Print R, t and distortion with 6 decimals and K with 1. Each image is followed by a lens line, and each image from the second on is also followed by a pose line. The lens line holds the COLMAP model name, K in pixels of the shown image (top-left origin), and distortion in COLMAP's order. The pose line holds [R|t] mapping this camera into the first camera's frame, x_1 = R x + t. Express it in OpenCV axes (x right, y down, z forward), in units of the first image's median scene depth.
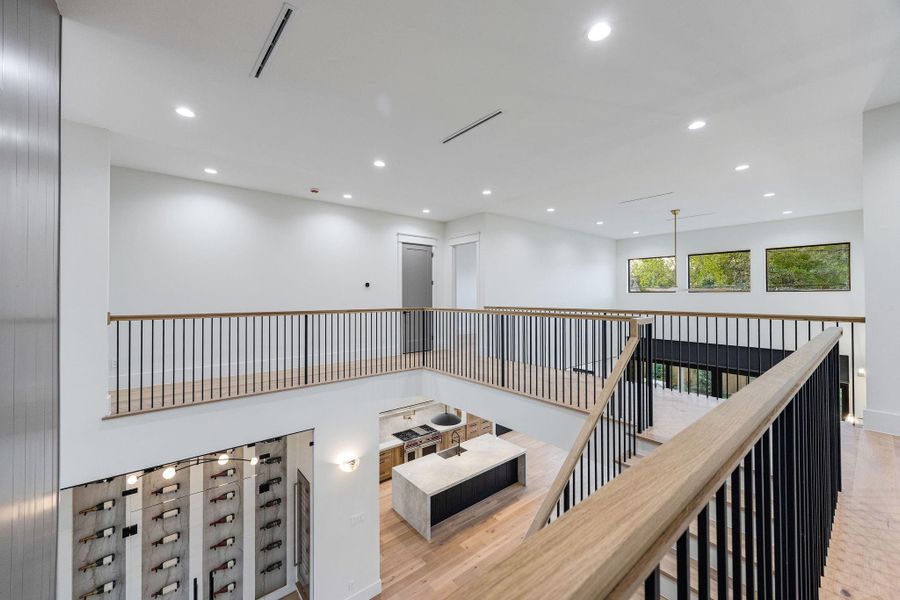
lens RADIAL K [[365.9, 0, 447.9], [0, 365.9, 298.6], [0, 0, 1]] dist [-0.002996, -0.000266]
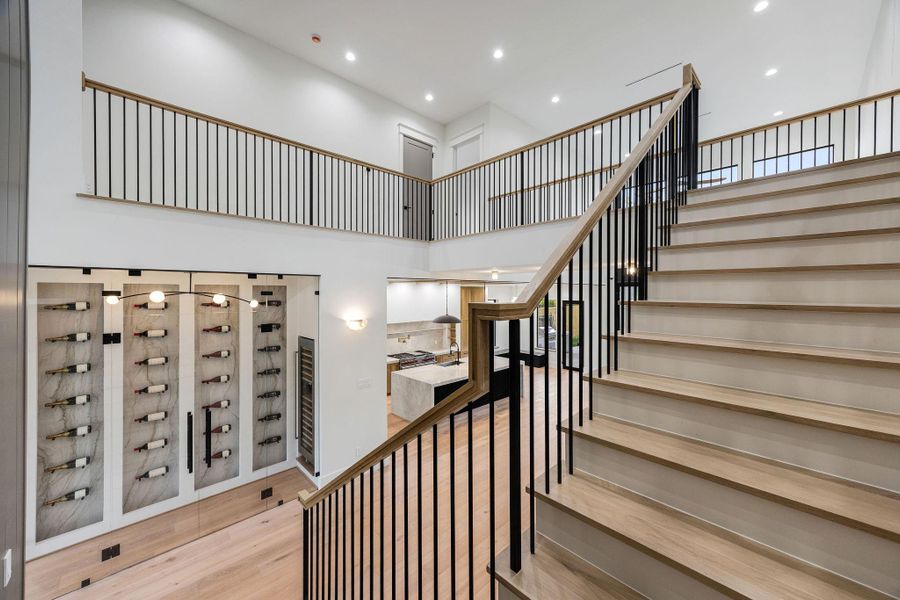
lens RADIAL K [[346.7, 0, 448.5], [0, 346.7, 295.7], [0, 0, 1]] dist [-0.001957, 0.000211]
pose [[0.997577, 0.000922, 0.069560, -0.100514], [-0.001253, 0.999988, 0.004726, 0.395585], [-0.069555, -0.004802, 0.997567, 0.099333]]
